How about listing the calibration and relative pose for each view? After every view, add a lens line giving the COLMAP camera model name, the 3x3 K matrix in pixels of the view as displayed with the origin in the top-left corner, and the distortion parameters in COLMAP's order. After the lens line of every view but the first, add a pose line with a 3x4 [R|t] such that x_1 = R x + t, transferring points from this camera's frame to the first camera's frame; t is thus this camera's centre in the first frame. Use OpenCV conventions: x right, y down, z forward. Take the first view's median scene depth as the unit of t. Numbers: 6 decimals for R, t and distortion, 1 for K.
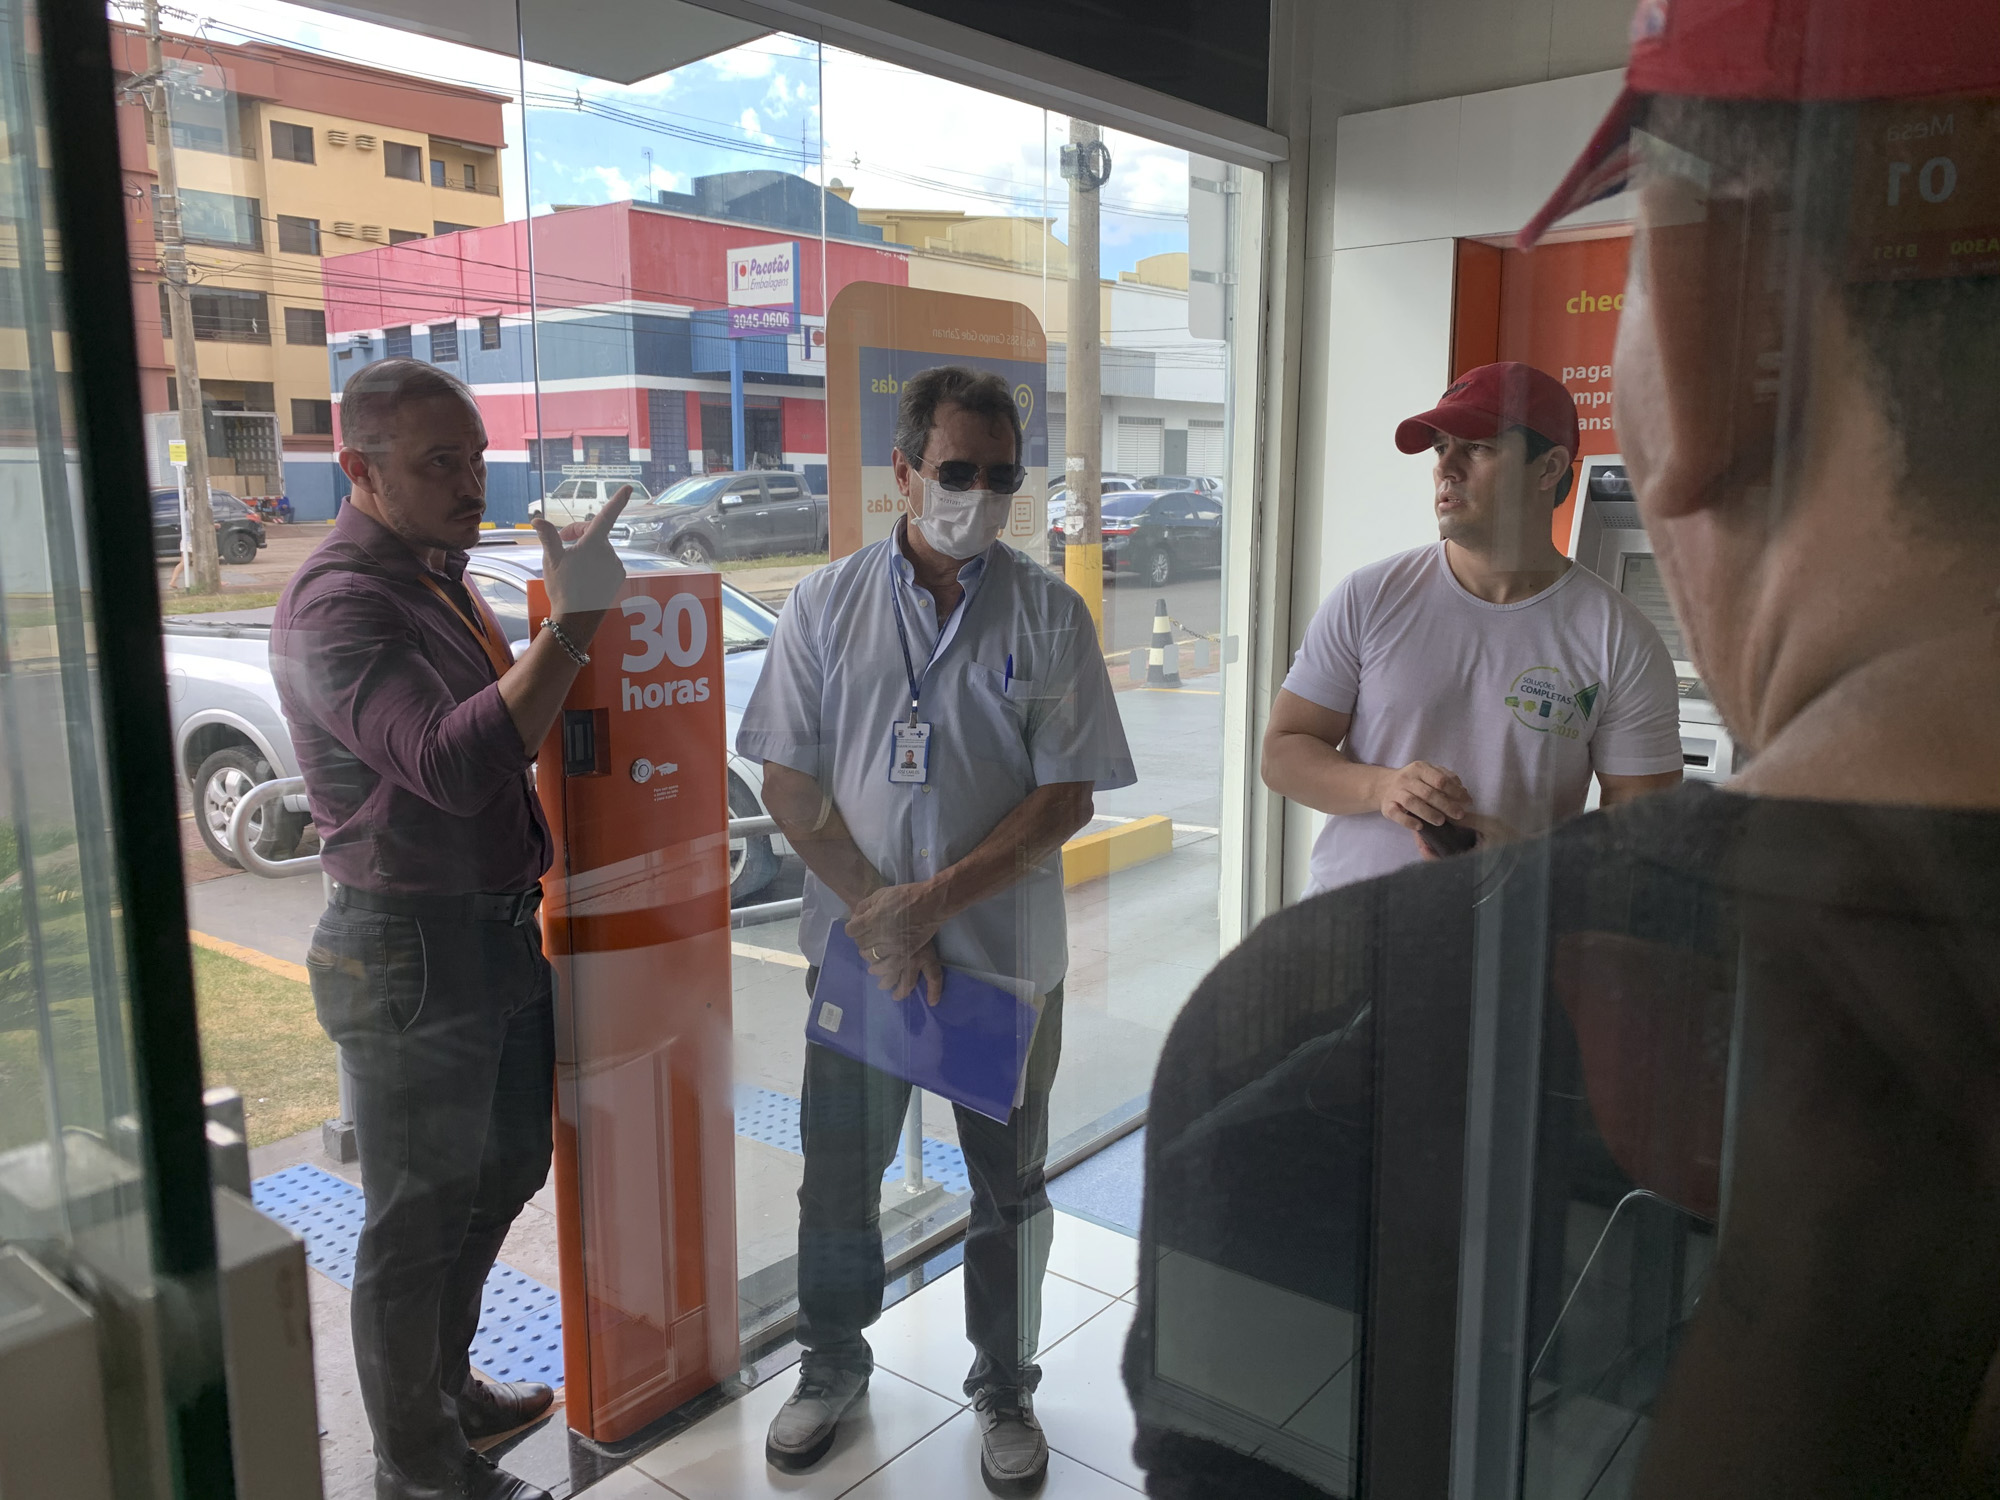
lens RADIAL K [[1543.3, 0, 994.7], [0, 1543.3, 728.2], [0, 0, 1]] dist [0.003834, 0.005075]
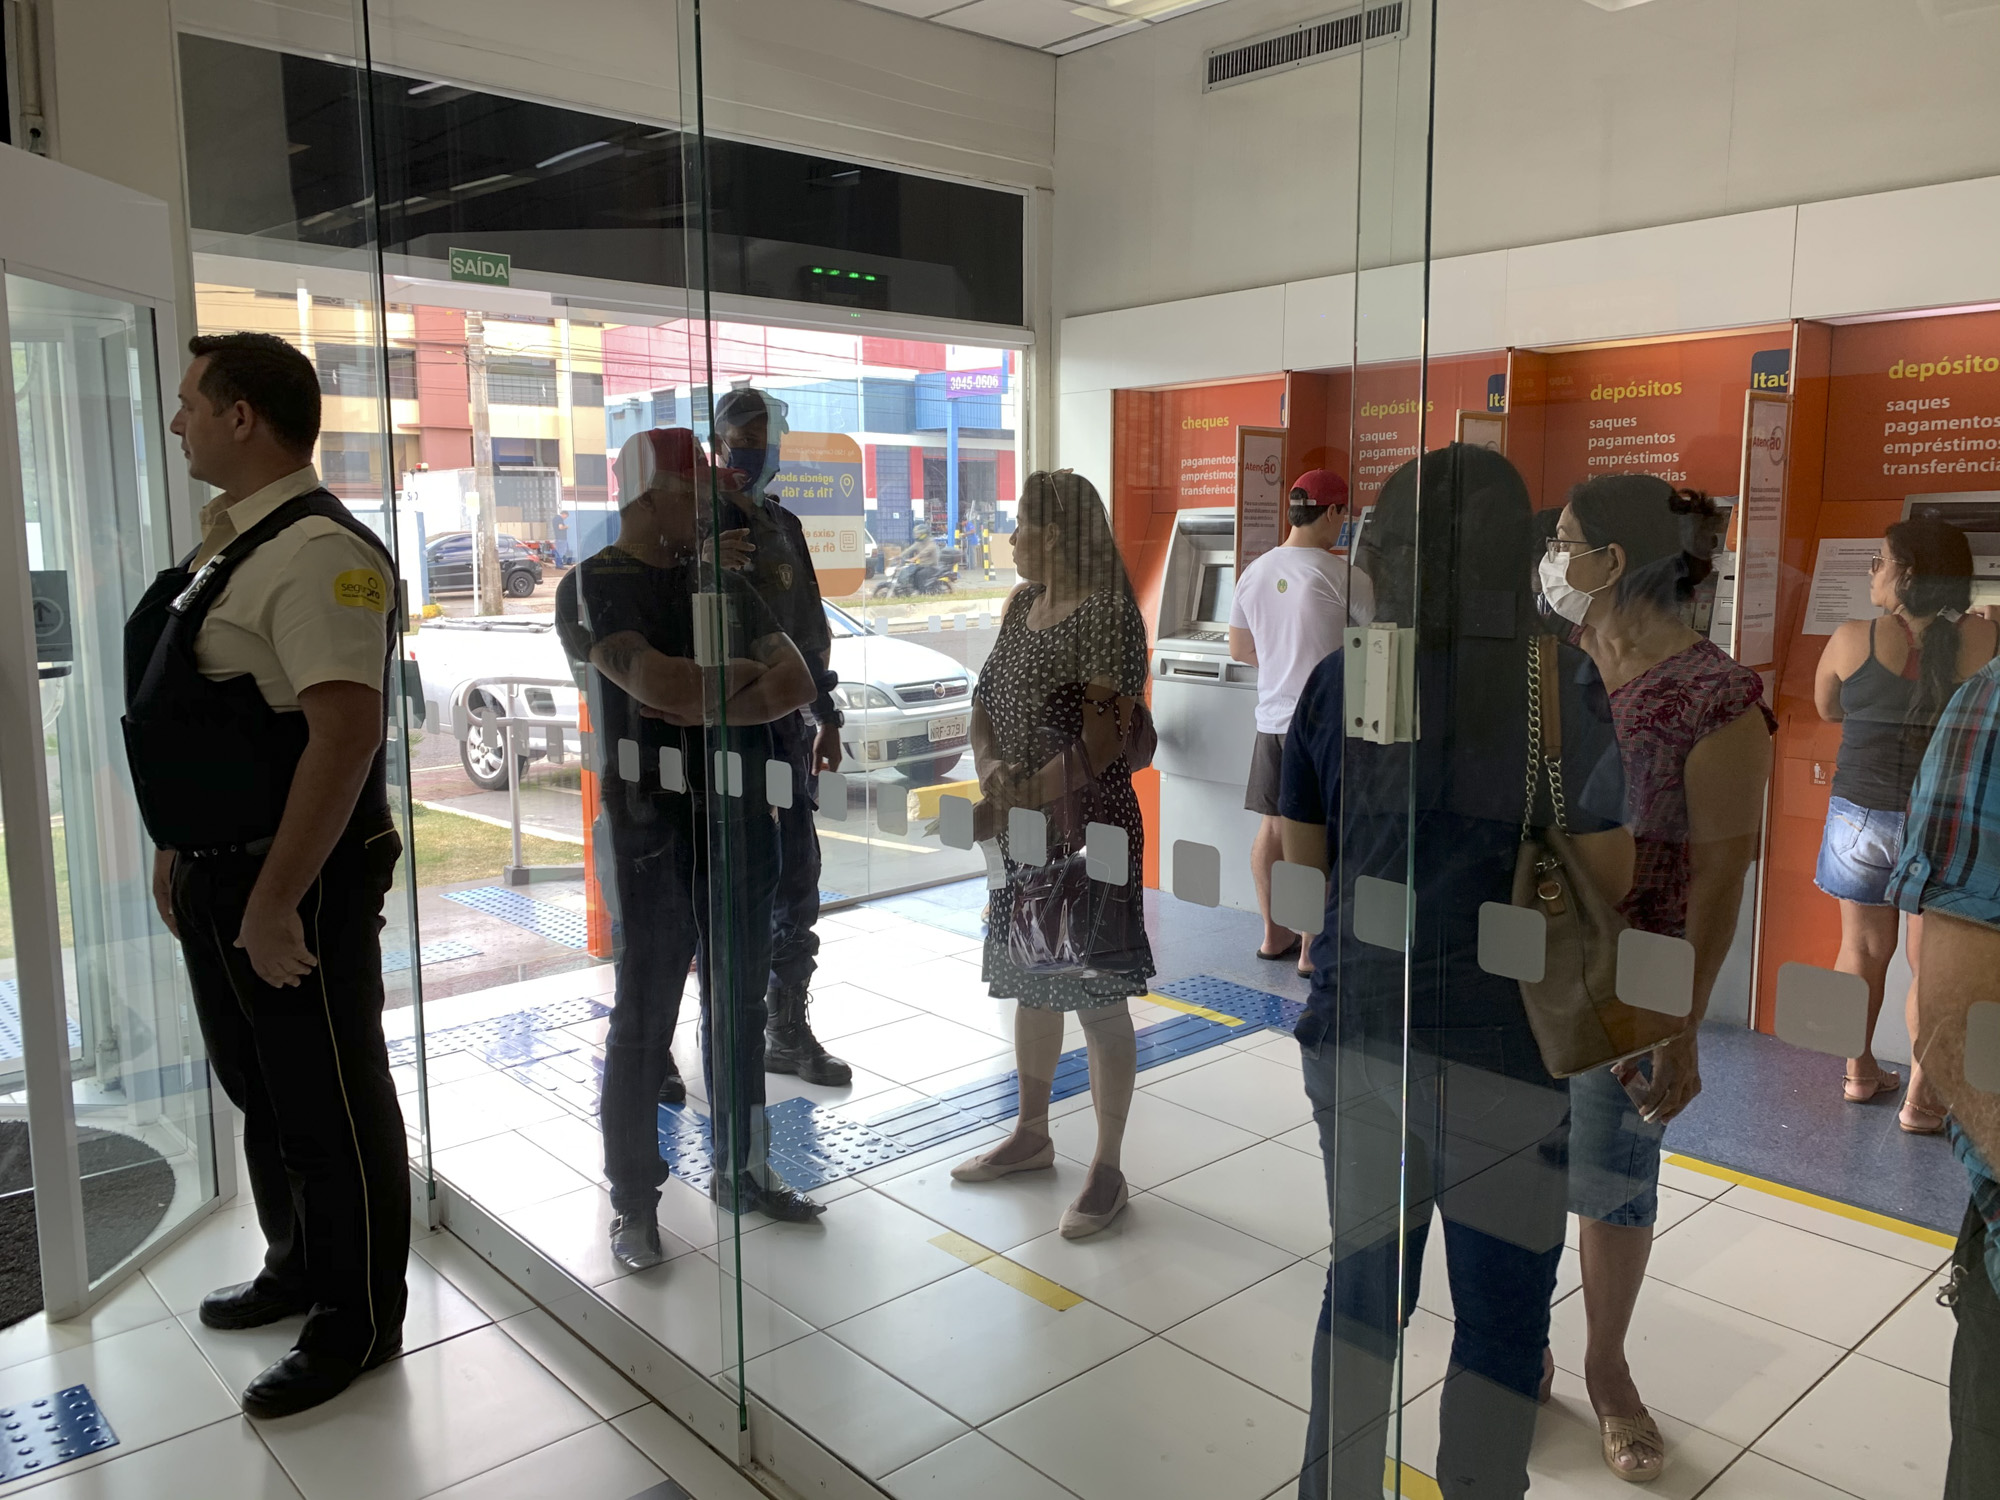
lens RADIAL K [[1537.0, 0, 1028.8], [0, 1537.0, 729.4], [0, 0, 1]] dist [0.033848, -0.050117]
pose [[0.989806, 0.018303, -0.141241, 0.066195], [-0.022302, 0.999393, -0.026781, 0.018428], [0.140665, 0.029658, 0.989613, -0.110632]]
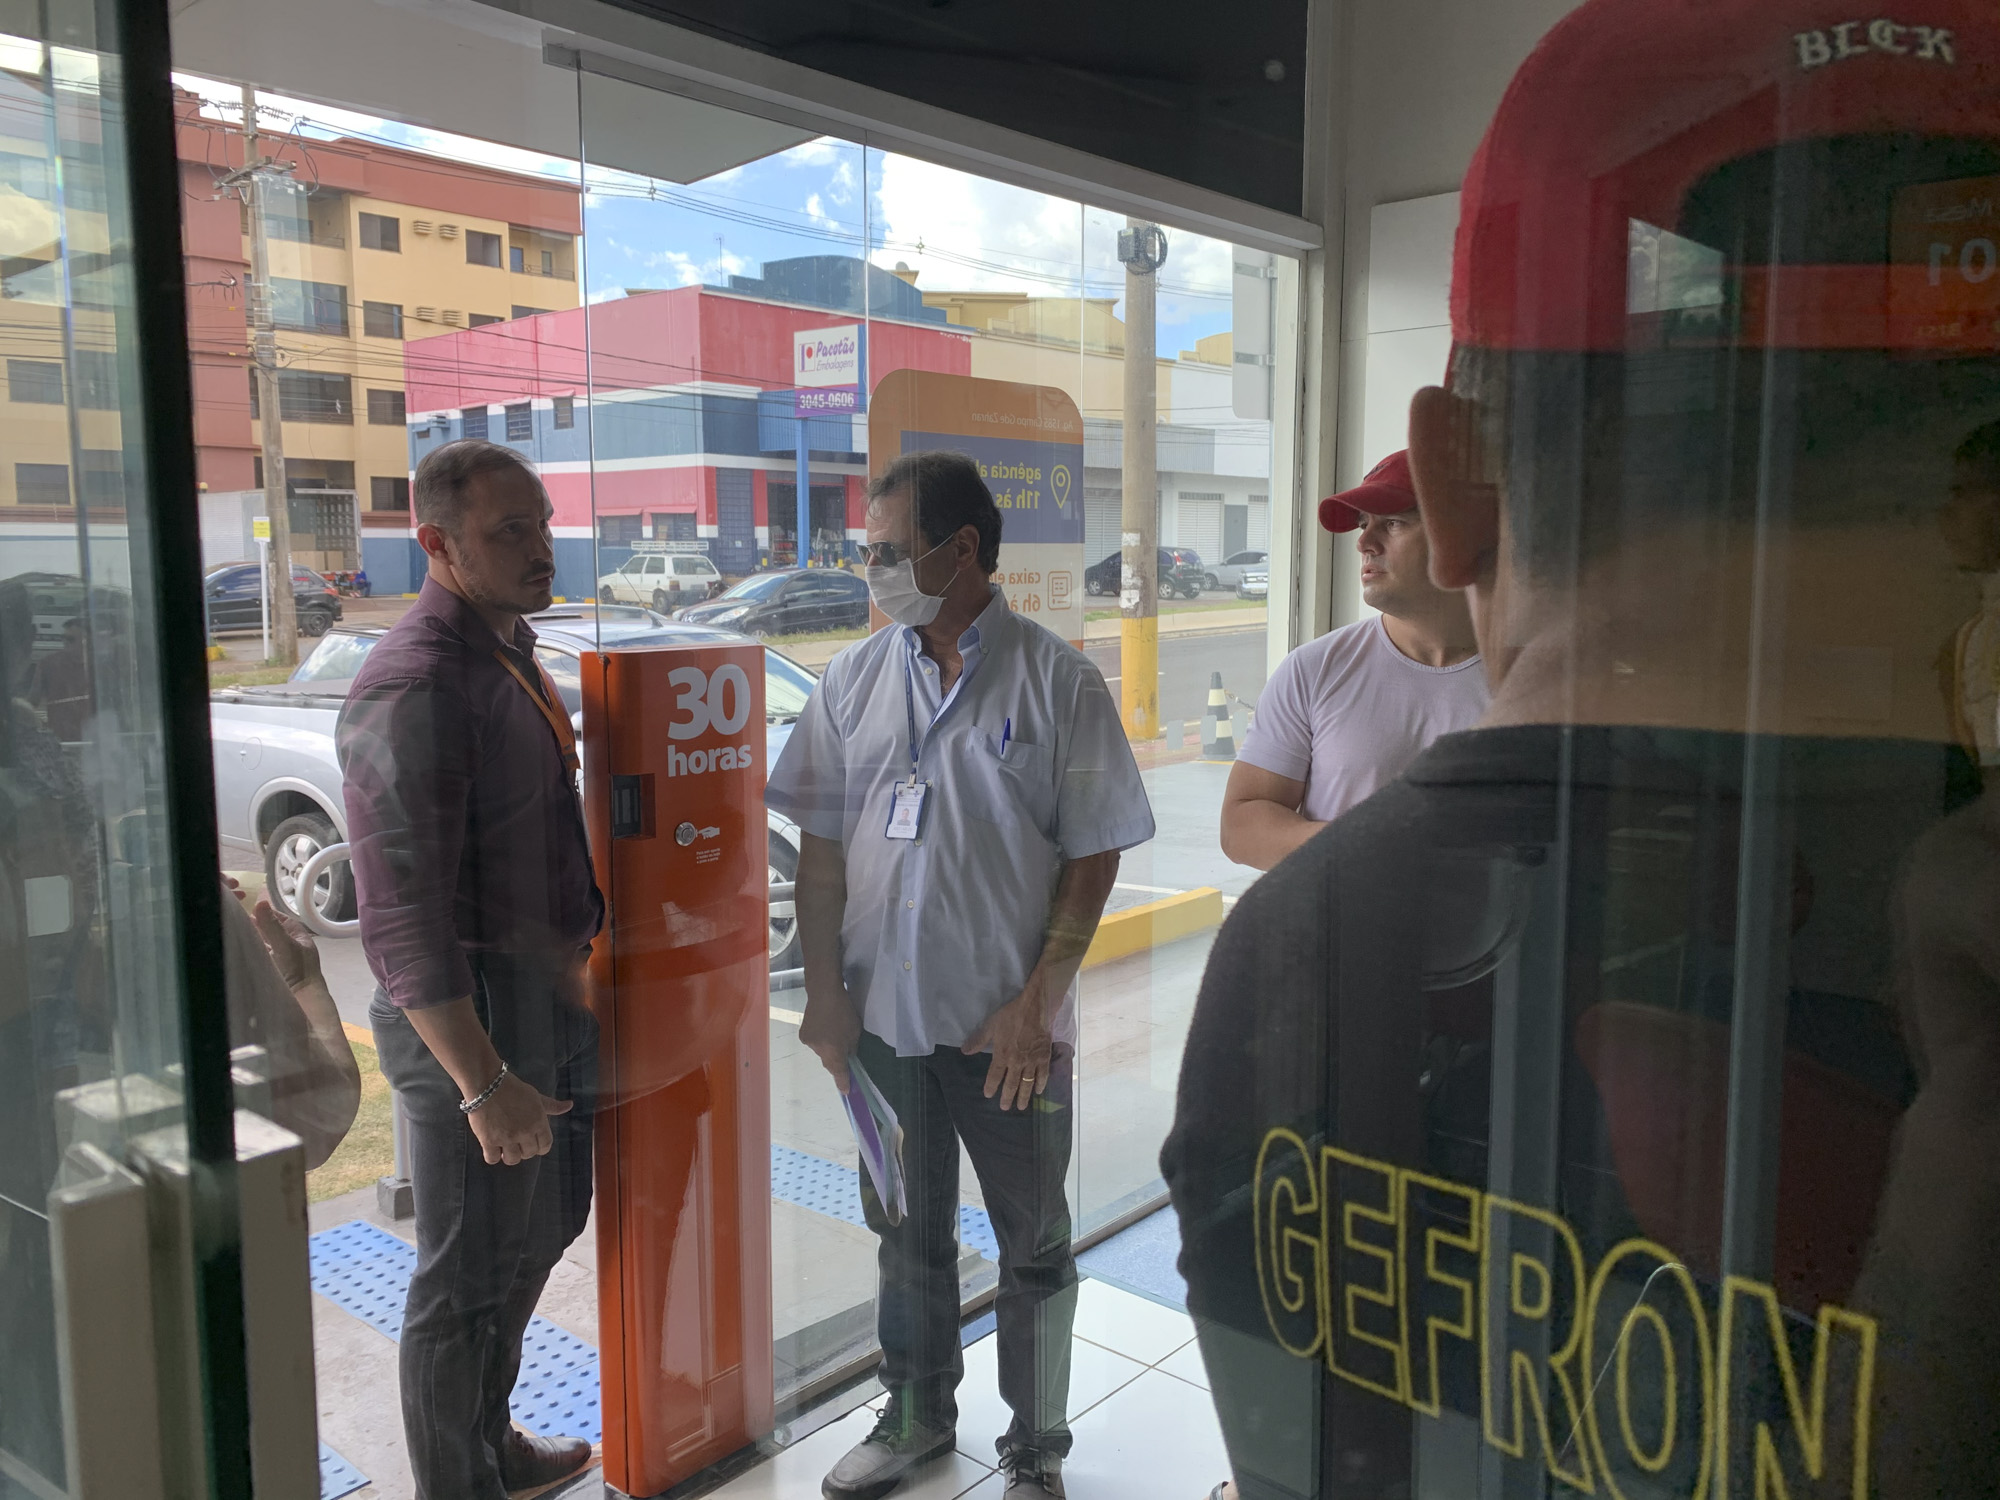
lens RADIAL K [[1539.1, 0, 994.4], [0, 1539.1, 726.0], [0, 0, 1]] dist [0.039609, -0.075671]
pose [[0.999178, 0.004571, -0.040281, 0.002082], [-0.006552, 0.998769, -0.049162, 0.000430], [0.040006, 0.049386, 0.997978, -0.003284]]
